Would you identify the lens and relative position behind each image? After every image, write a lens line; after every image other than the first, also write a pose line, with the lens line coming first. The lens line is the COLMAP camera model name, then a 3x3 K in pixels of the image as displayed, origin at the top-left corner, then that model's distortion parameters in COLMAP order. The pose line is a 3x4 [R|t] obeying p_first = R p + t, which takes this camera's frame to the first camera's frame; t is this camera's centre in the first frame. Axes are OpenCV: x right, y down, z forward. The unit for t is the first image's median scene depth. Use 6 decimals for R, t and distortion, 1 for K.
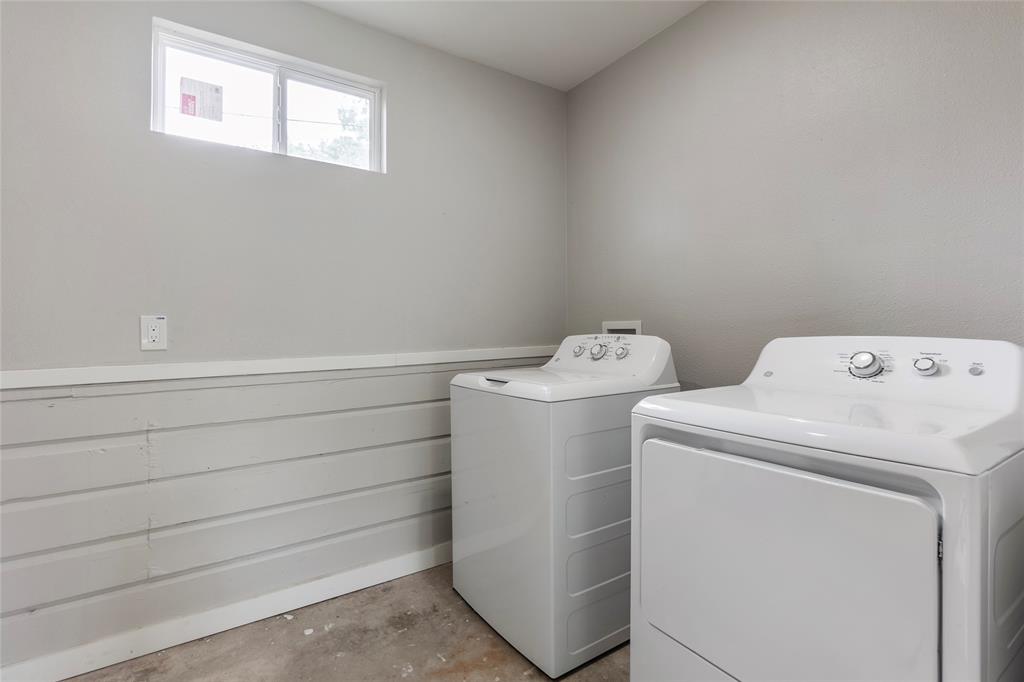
lens RADIAL K [[476.3, 0, 511.6], [0, 476.3, 325.6], [0, 0, 1]] dist [-0.003490, -0.000926]
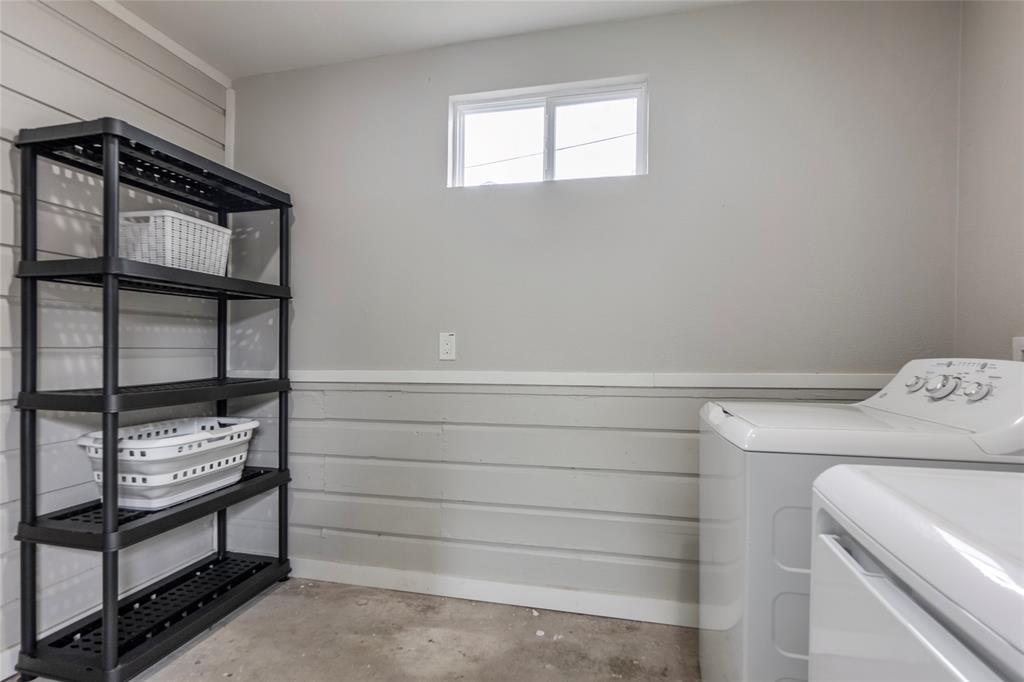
lens RADIAL K [[505.5, 0, 514.1], [0, 505.5, 344.9], [0, 0, 1]] dist [0.003196, -0.000681]
pose [[0.683901, 0.011214, -0.729489, 0.306701], [-0.005150, 0.999931, 0.010543, -0.003737], [0.729557, -0.003454, 0.683912, 0.174730]]
